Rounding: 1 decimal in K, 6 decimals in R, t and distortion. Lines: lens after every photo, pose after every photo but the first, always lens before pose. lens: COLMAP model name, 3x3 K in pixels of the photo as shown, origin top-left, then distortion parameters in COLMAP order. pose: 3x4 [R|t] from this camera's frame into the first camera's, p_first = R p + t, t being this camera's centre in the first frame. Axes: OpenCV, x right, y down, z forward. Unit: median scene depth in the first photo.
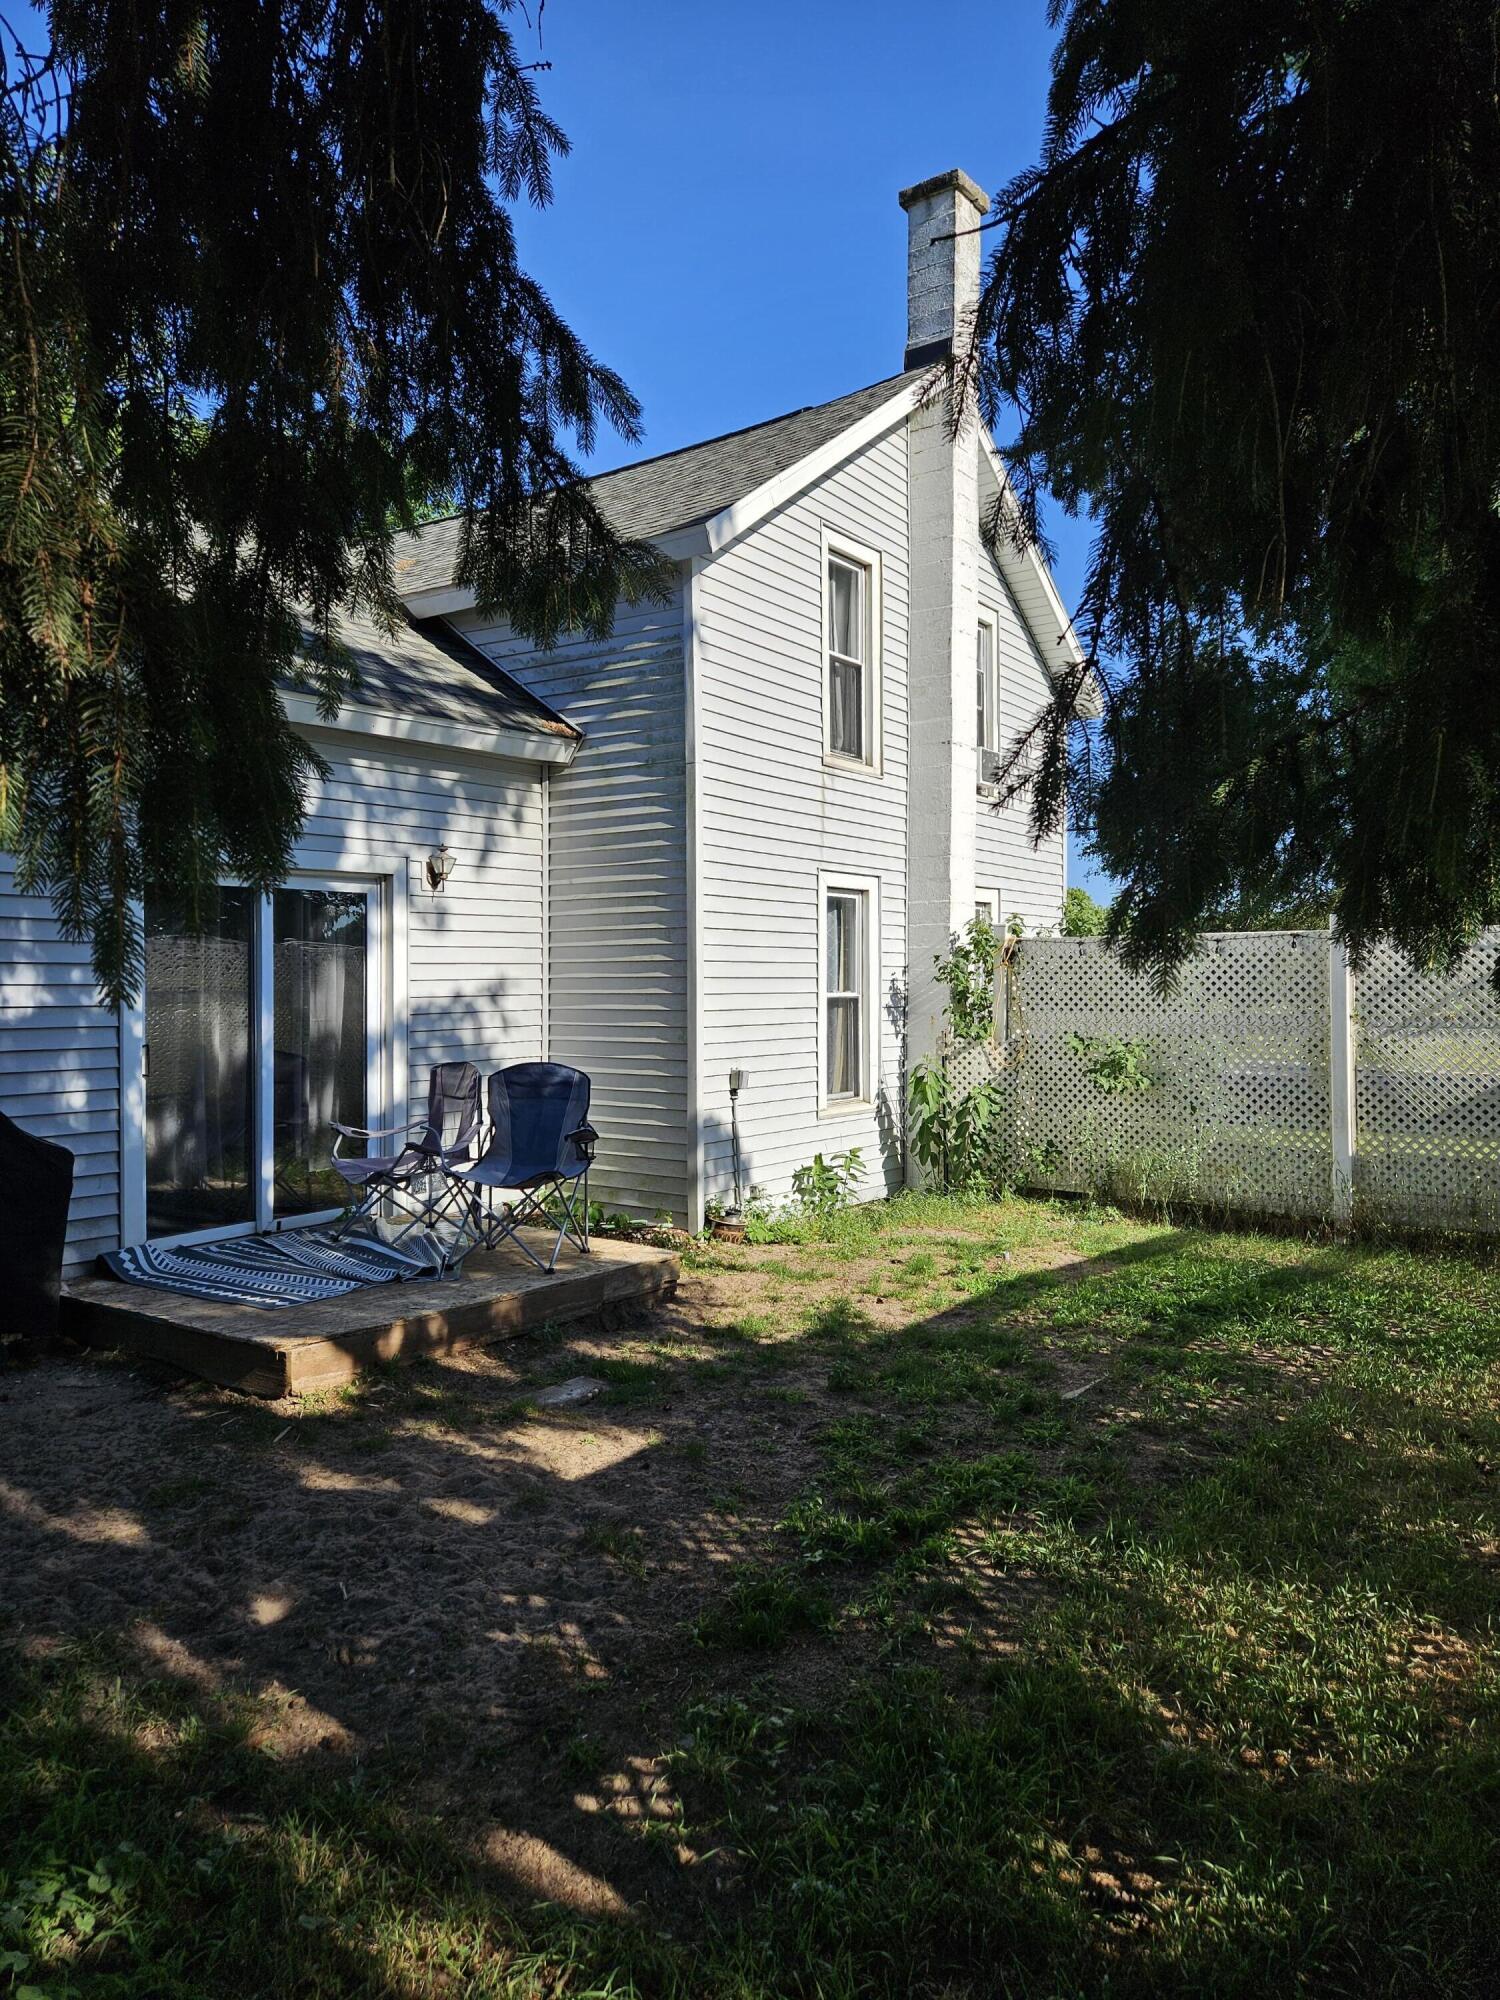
lens RADIAL K [[1324.6, 0, 758.9], [0, 1324.6, 1001.7], [0, 0, 1]] dist [0.048269, -0.015159]
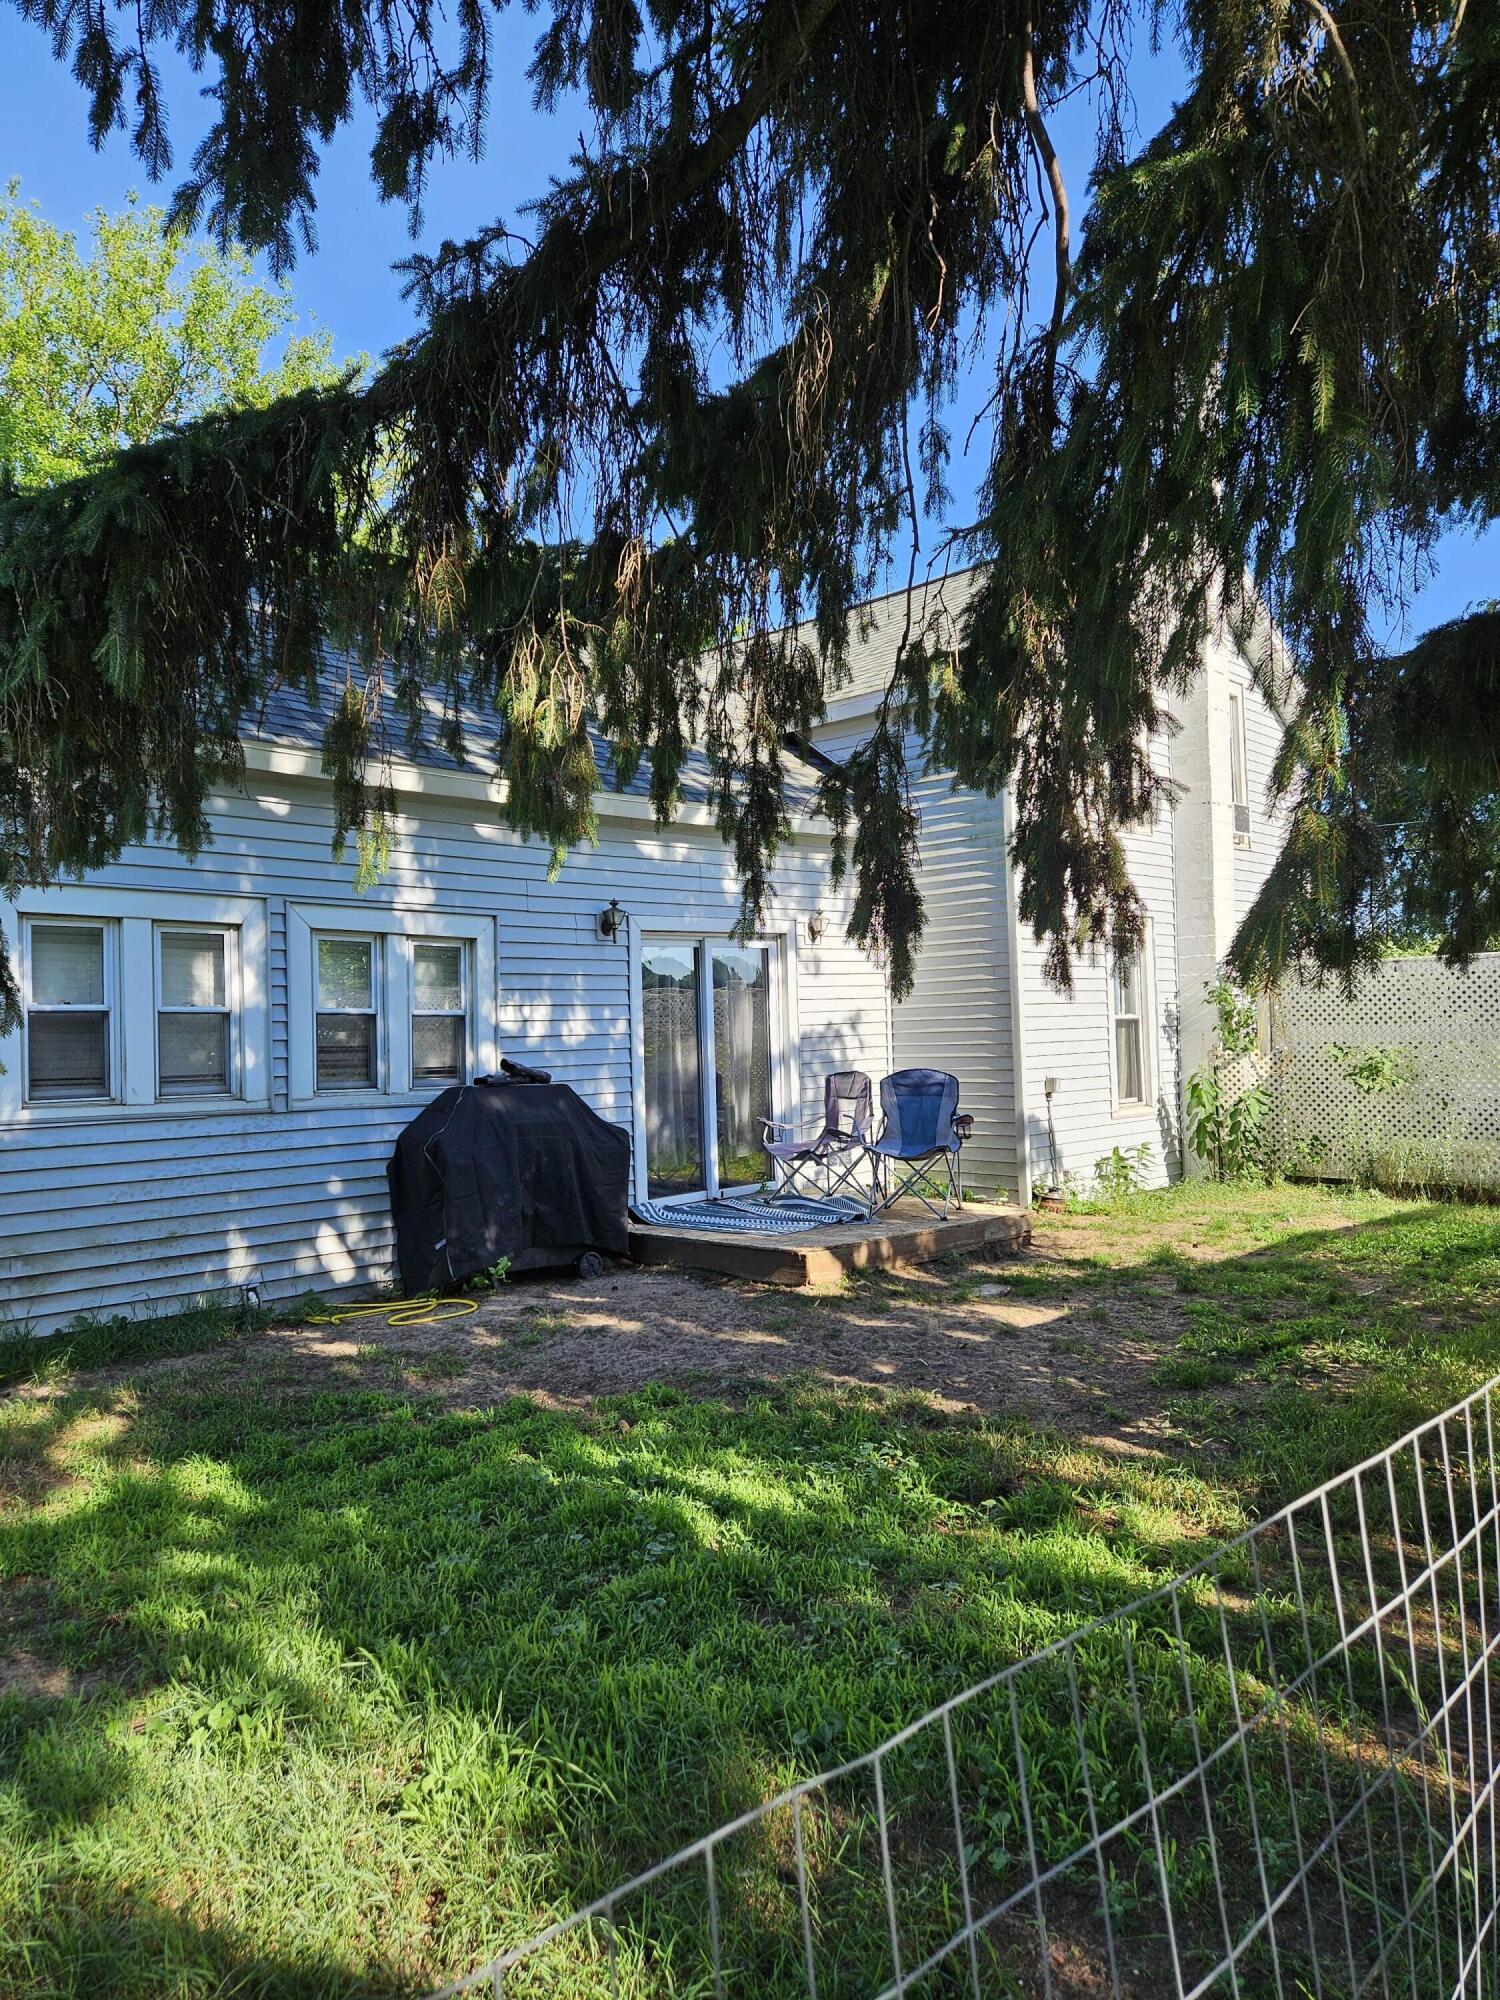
lens RADIAL K [[1324.6, 0, 737.0], [0, 1324.6, 992.9], [0, 0, 1]] dist [0.048269, -0.015159]
pose [[0.987062, -0.030580, -0.157398, -0.112613], [0.024433, 0.998867, -0.040845, 0.016073], [0.158469, 0.036471, 0.986690, -0.301502]]
